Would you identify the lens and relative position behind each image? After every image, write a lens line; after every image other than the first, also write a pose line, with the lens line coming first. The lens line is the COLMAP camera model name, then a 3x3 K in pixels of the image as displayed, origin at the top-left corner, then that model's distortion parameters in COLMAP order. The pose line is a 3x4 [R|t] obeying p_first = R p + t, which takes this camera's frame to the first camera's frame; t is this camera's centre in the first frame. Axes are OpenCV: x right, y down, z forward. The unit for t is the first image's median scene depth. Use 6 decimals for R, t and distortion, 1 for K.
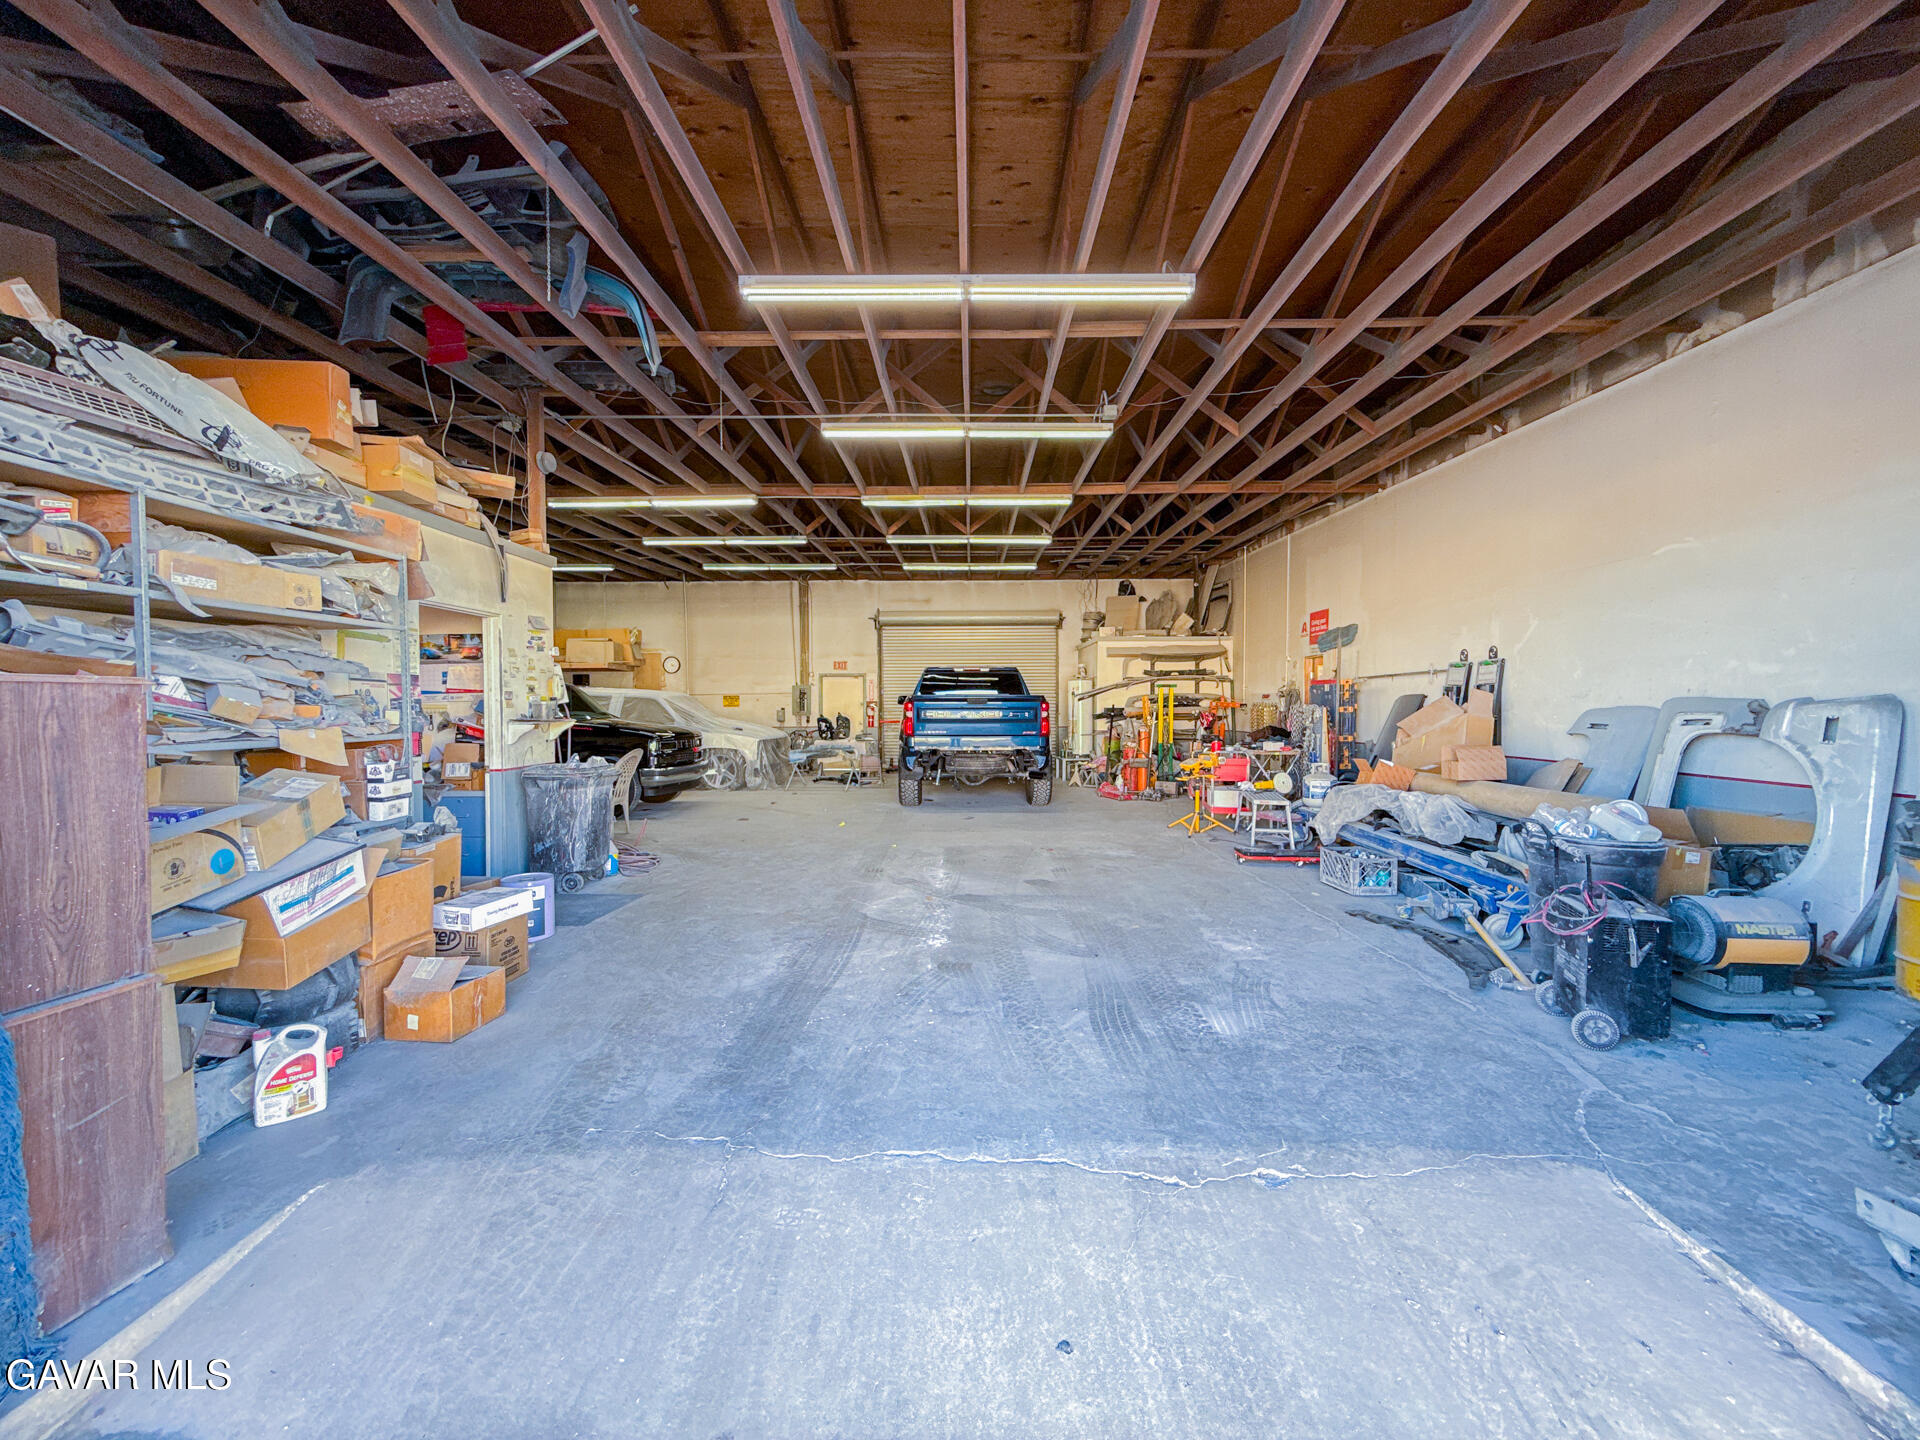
lens RADIAL K [[763.7, 0, 965.2], [0, 763.7, 721.7], [0, 0, 1]] dist [-0.000190, -0.000524]
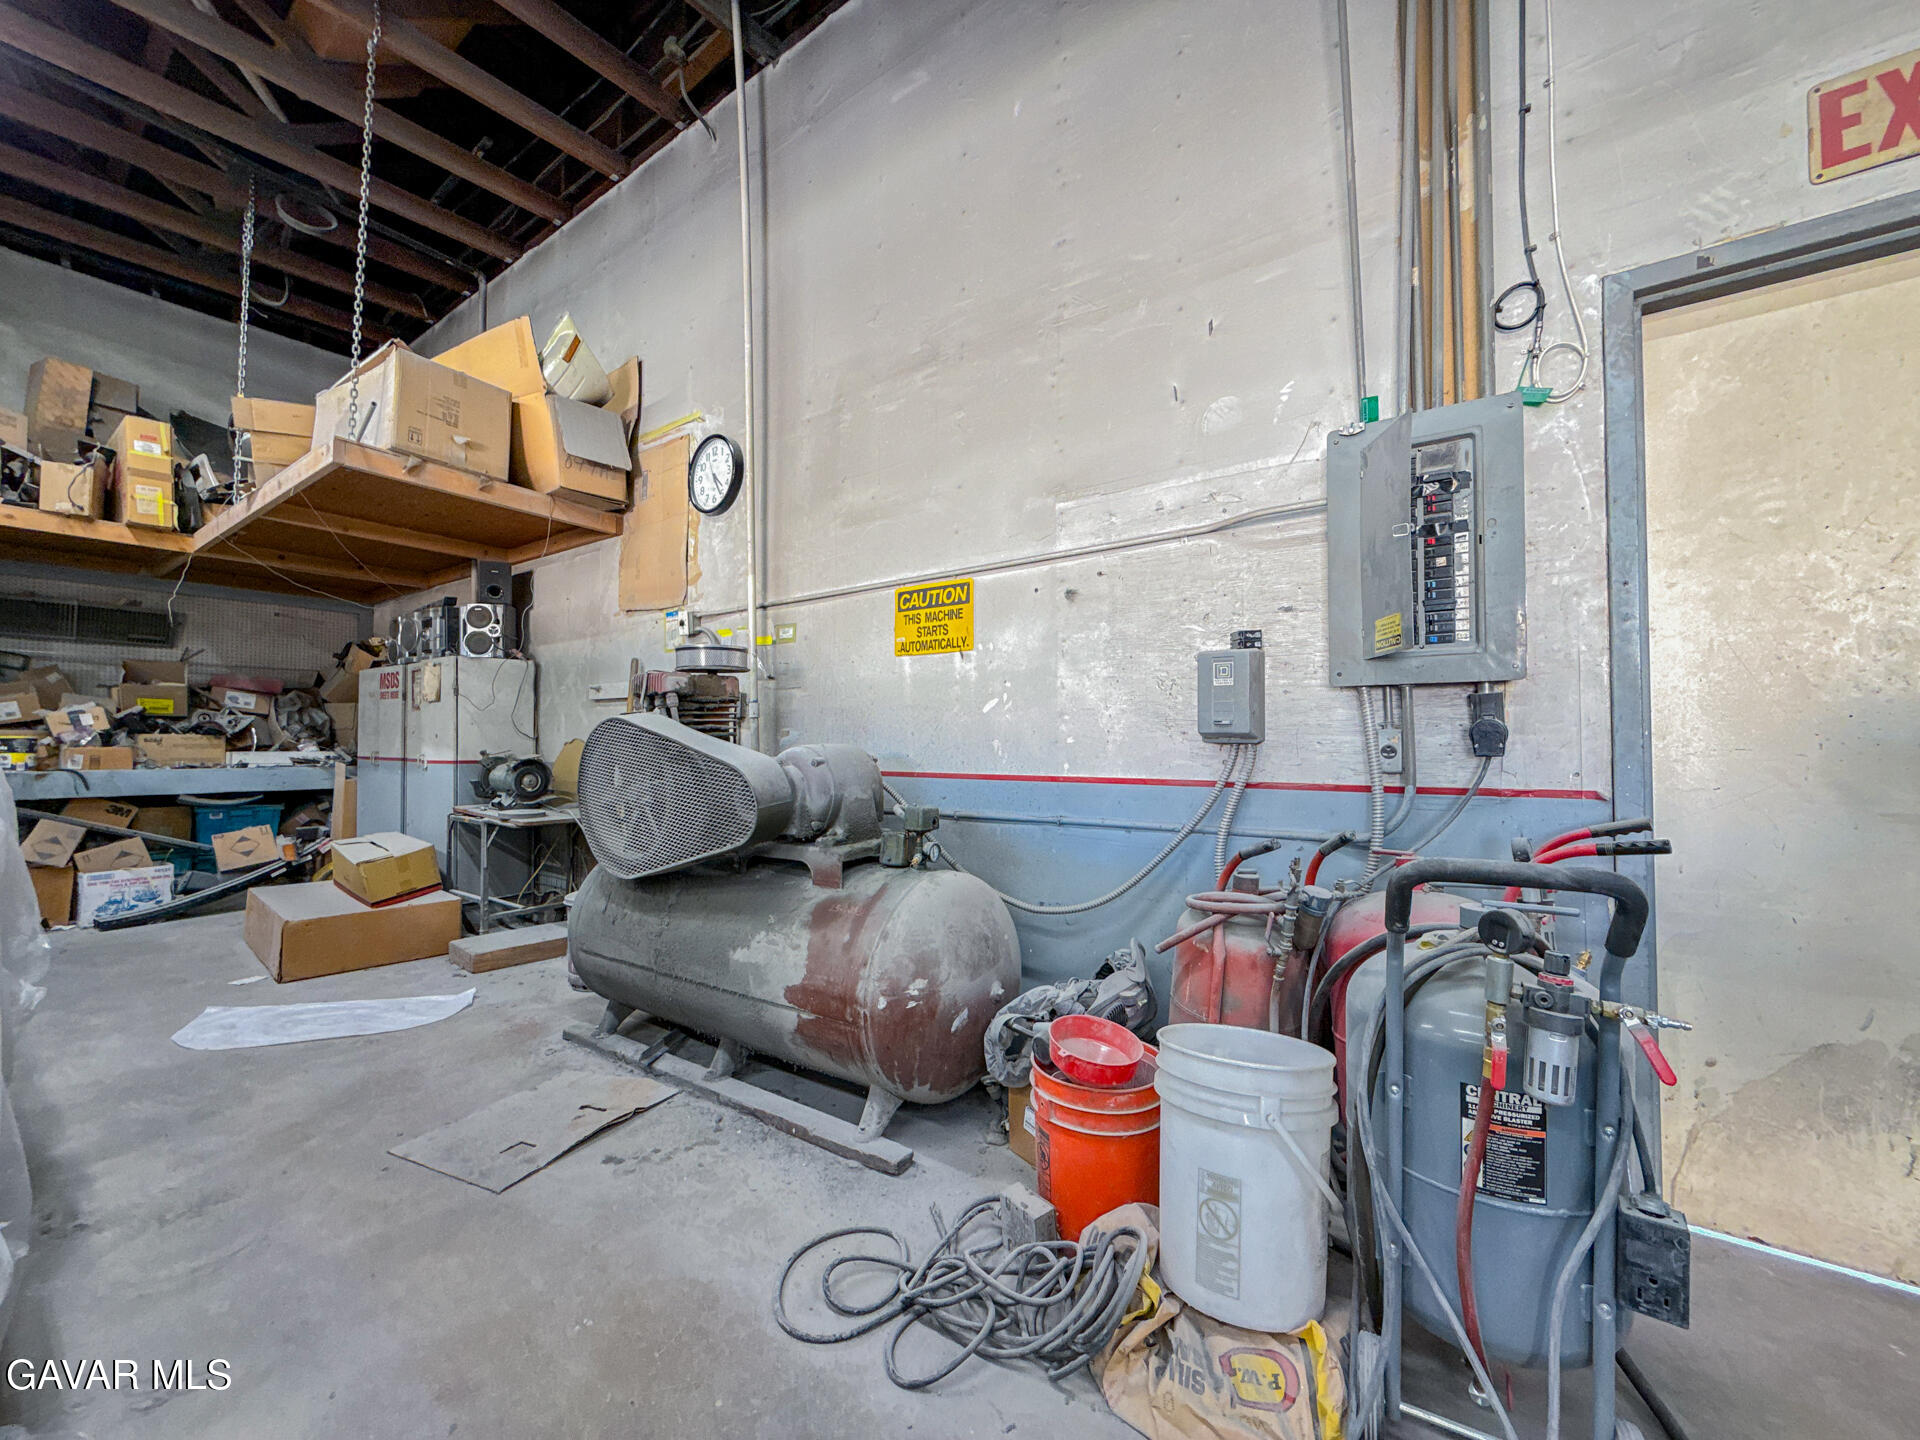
lens RADIAL K [[763.7, 0, 966.4], [0, 763.7, 722.1], [0, 0, 1]] dist [-0.000190, -0.000524]
pose [[0.821445, -0.008801, -0.570220, -0.268126], [-0.026246, 0.998238, -0.053216, 0.005790], [0.569684, 0.058680, 0.819766, 1.138967]]
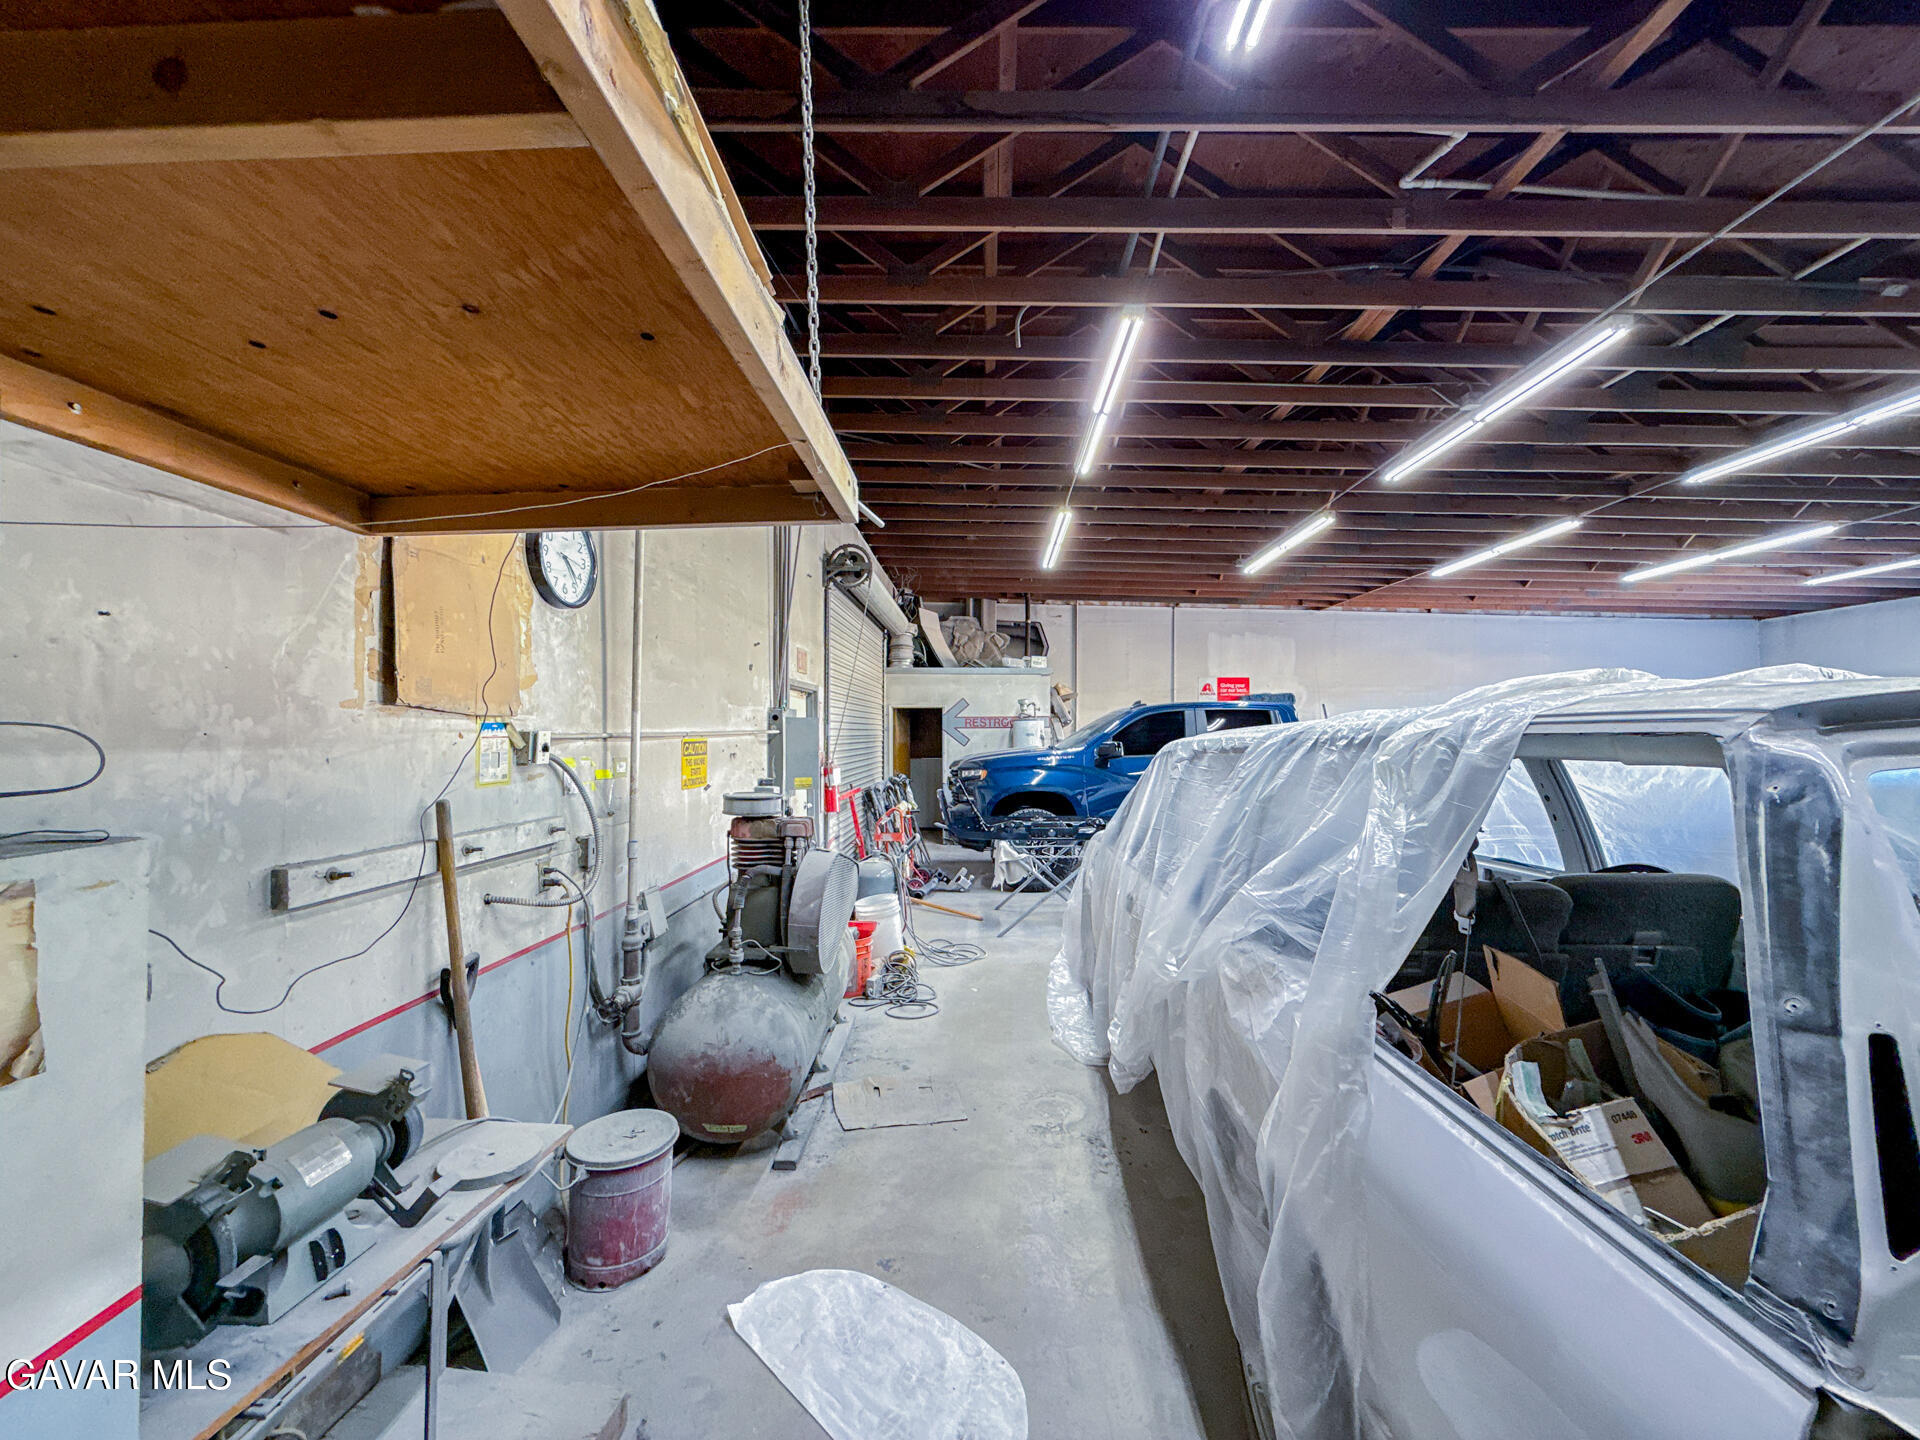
lens RADIAL K [[763.7, 0, 965.9], [0, 763.7, 723.4], [0, 0, 1]] dist [-0.000190, -0.000524]
pose [[0.011777, 0.019022, 0.999750, -0.716712], [0.039478, 0.999031, -0.019473, -0.041338], [-0.999151, 0.039697, 0.011015, 1.196318]]
